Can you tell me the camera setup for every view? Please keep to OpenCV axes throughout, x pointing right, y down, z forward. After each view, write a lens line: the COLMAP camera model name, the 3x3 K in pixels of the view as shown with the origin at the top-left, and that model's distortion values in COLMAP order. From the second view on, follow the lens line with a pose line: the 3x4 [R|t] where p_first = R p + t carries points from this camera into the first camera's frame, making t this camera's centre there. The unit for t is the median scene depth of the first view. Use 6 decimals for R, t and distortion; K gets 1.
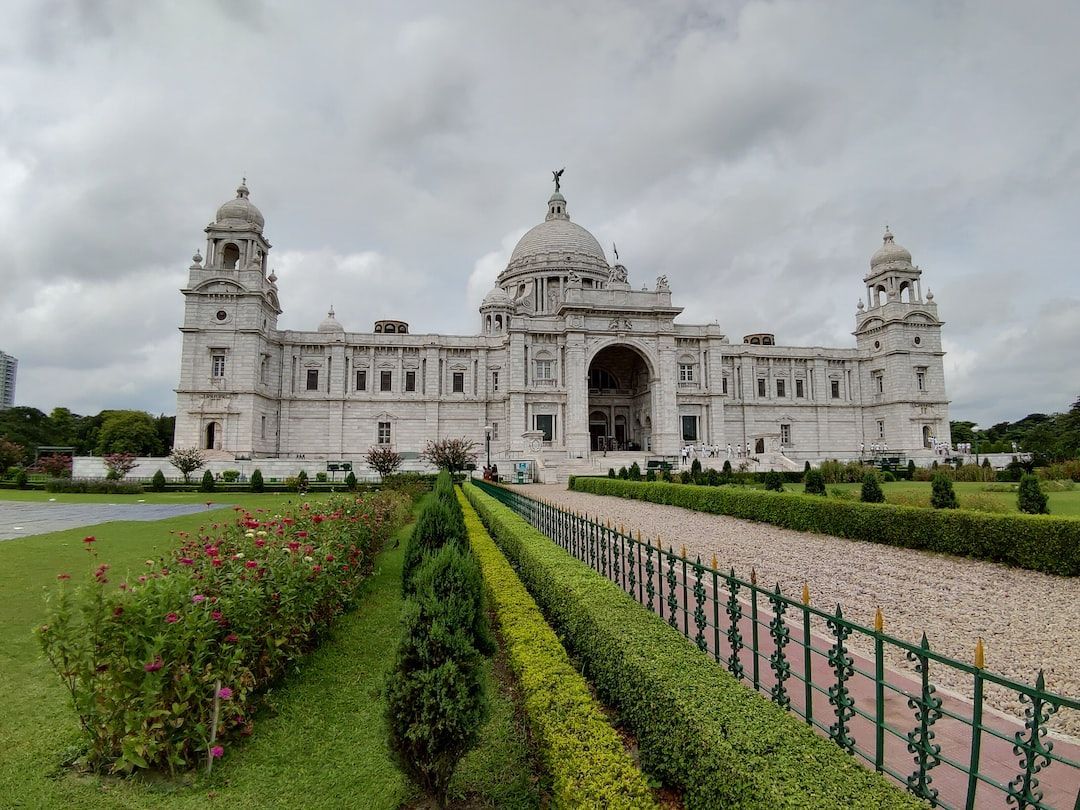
lens RADIAL K [[574.8, 0, 546.0], [0, 574.8, 400.5], [0, 0, 1]] dist [-0.083817, -0.000916]
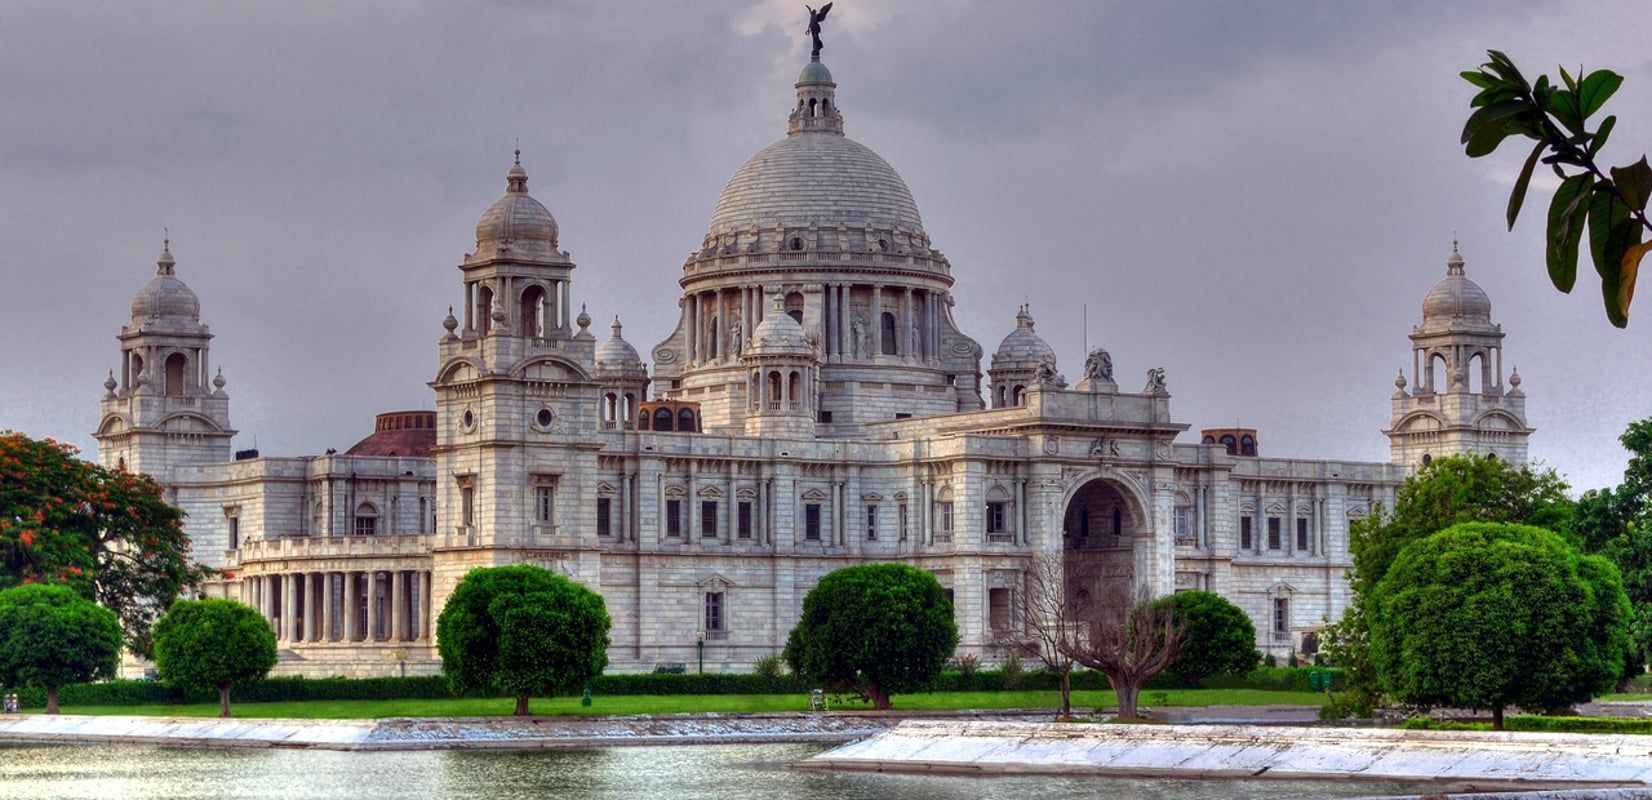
lens RADIAL K [[3358.9, 0, 826.0], [0, 3358.9, 400.0], [0, 0, 1]] dist [-0.085138, -0.105676]
pose [[0.903544, 0.037148, 0.426881, -1.599399], [-0.051551, 0.998423, 0.022230, -0.231527], [-0.425382, -0.042092, 0.904034, -2.056358]]
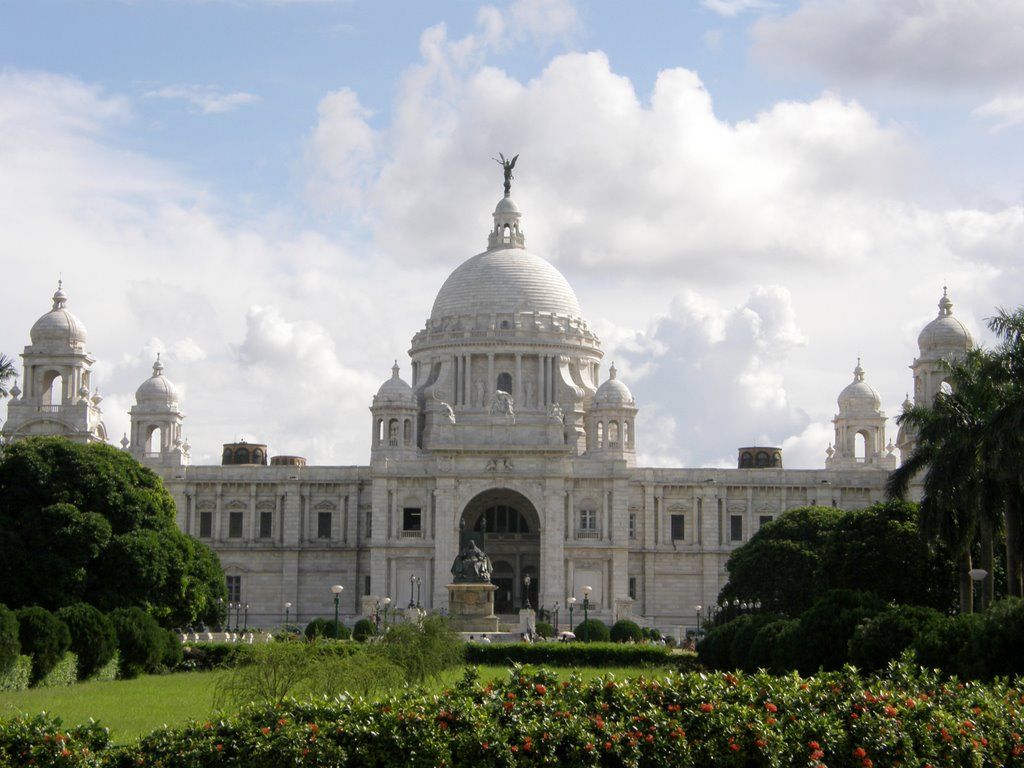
lens RADIAL K [[2128.3, 0, 530.3], [0, 2128.3, 380.7], [0, 0, 1]] dist [0.314541, -0.149741]
pose [[0.984934, -0.005234, -0.172849, 0.662875], [0.005248, 0.999986, -0.000376, -0.235473], [0.172848, -0.000537, 0.984948, -1.939934]]
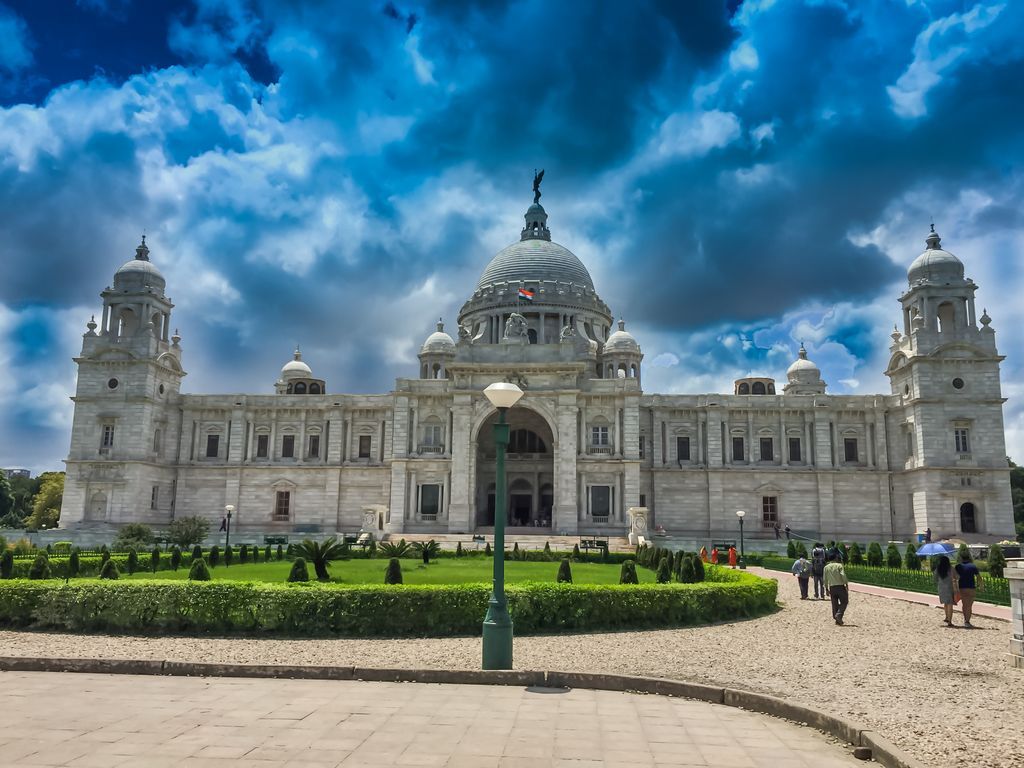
lens RADIAL K [[870.6, 0, 512.0], [0, 870.6, 384.0], [0, 0, 1]] dist [0.035858, -0.001491]
pose [[0.968290, -0.023708, -0.248701, 0.422976], [0.006993, 0.997669, -0.067879, -0.035921], [0.249730, 0.063987, 0.966199, -0.280350]]
